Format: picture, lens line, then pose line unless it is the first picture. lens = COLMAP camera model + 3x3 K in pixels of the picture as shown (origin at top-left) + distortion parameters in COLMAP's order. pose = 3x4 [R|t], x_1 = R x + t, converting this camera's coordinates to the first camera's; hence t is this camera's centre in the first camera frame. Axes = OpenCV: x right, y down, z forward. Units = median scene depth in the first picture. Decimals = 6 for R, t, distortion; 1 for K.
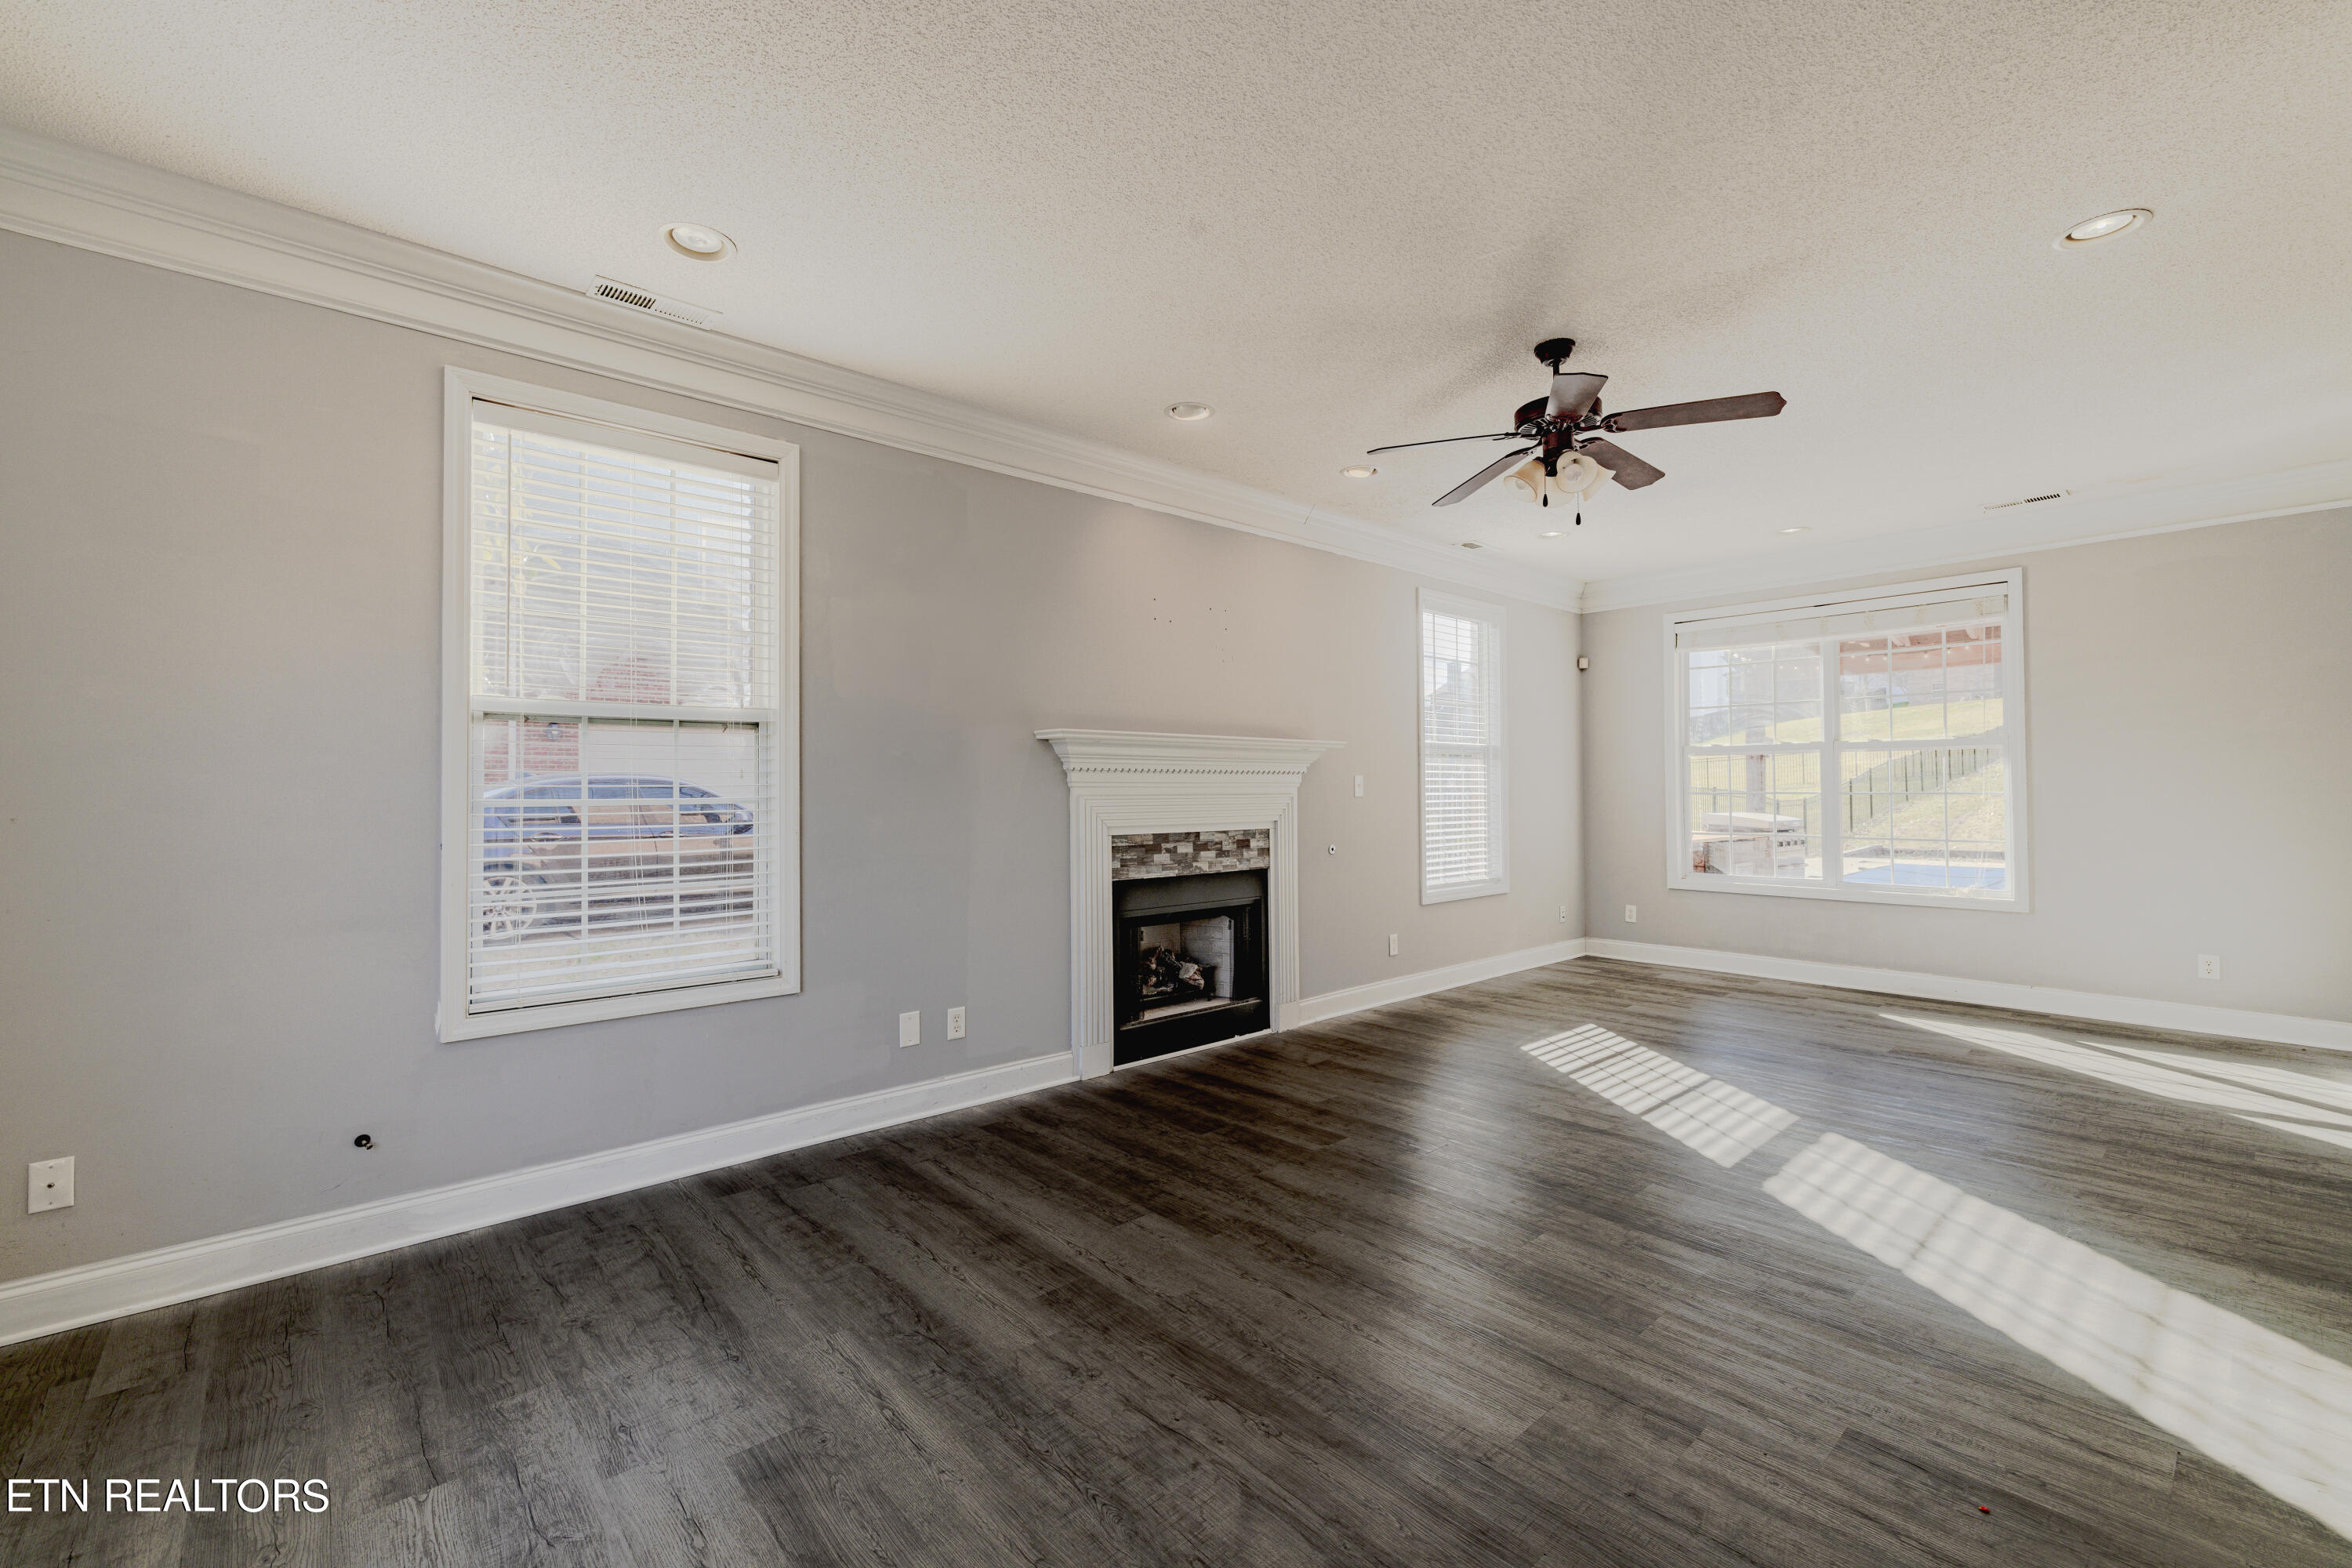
lens RADIAL K [[998.1, 0, 1169.4], [0, 998.1, 770.9], [0, 0, 1]] dist [0.007731, 0.000303]
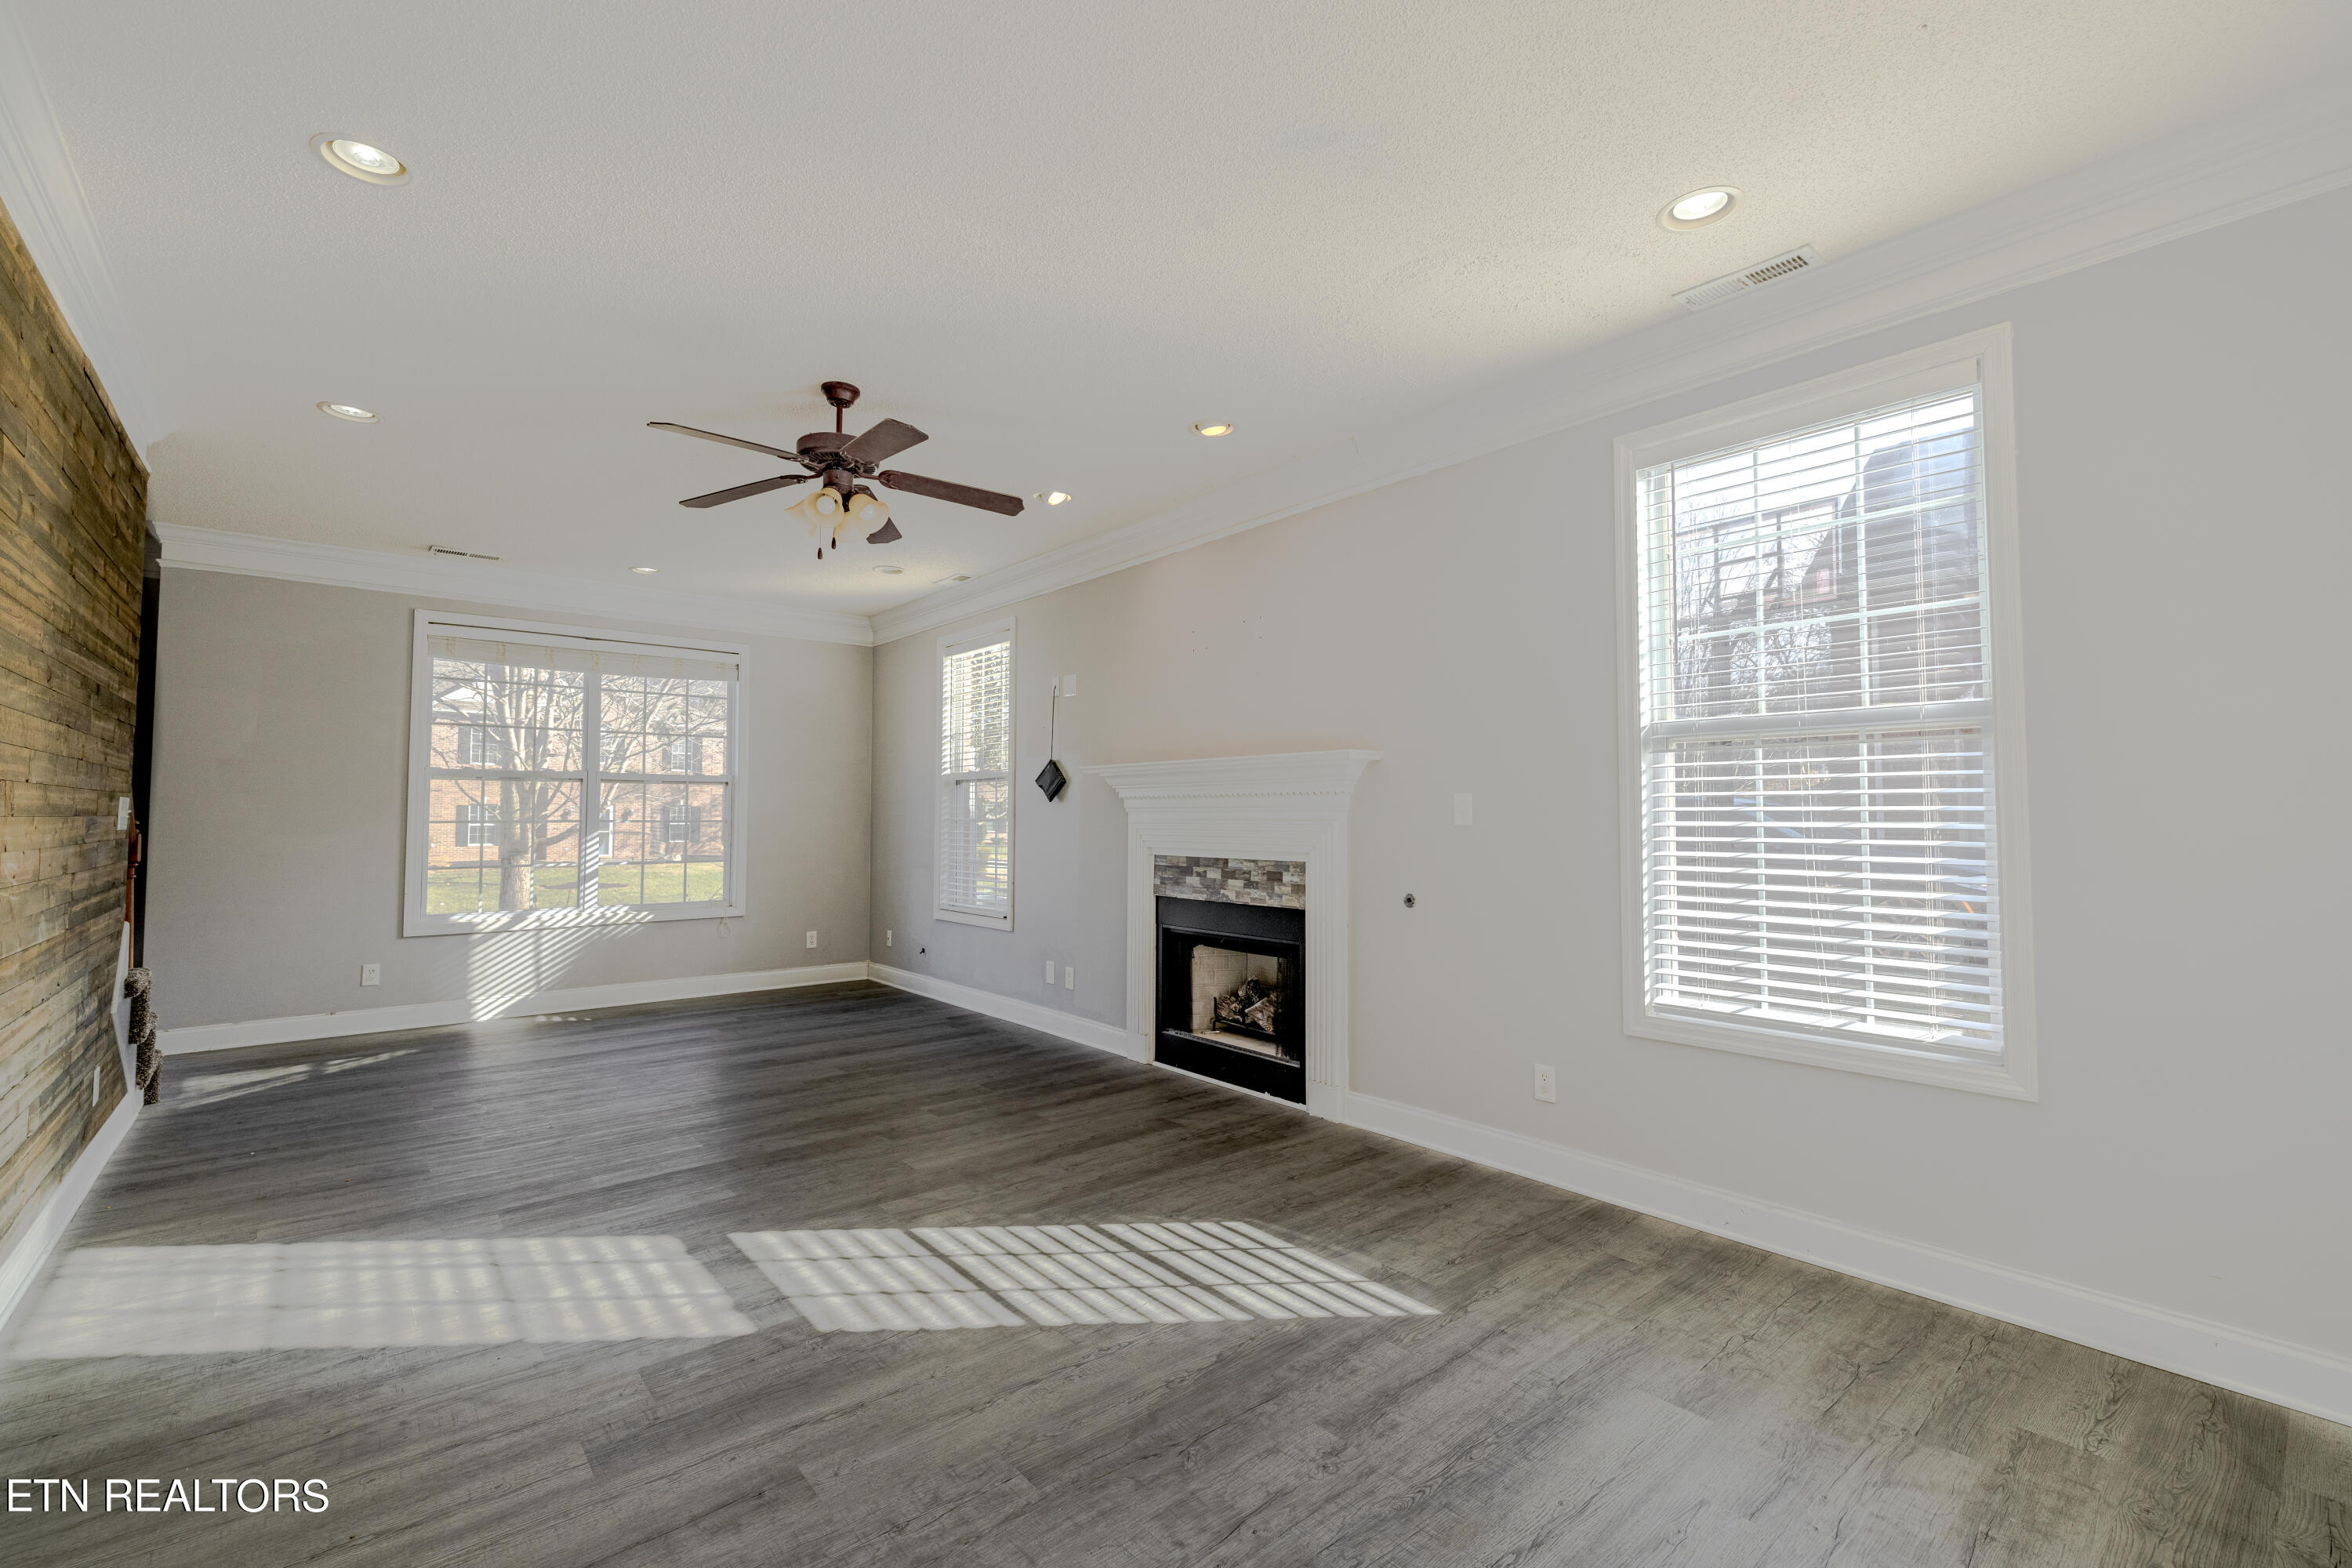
lens RADIAL K [[996.8, 0, 1171.5], [0, 996.8, 768.6], [0, 0, 1]] dist [-0.001805, -0.000575]
pose [[-0.032892, -0.043769, -0.998500, 1.076252], [0.019374, 0.998825, -0.044421, 0.017444], [0.999271, -0.020806, -0.032005, 1.059064]]
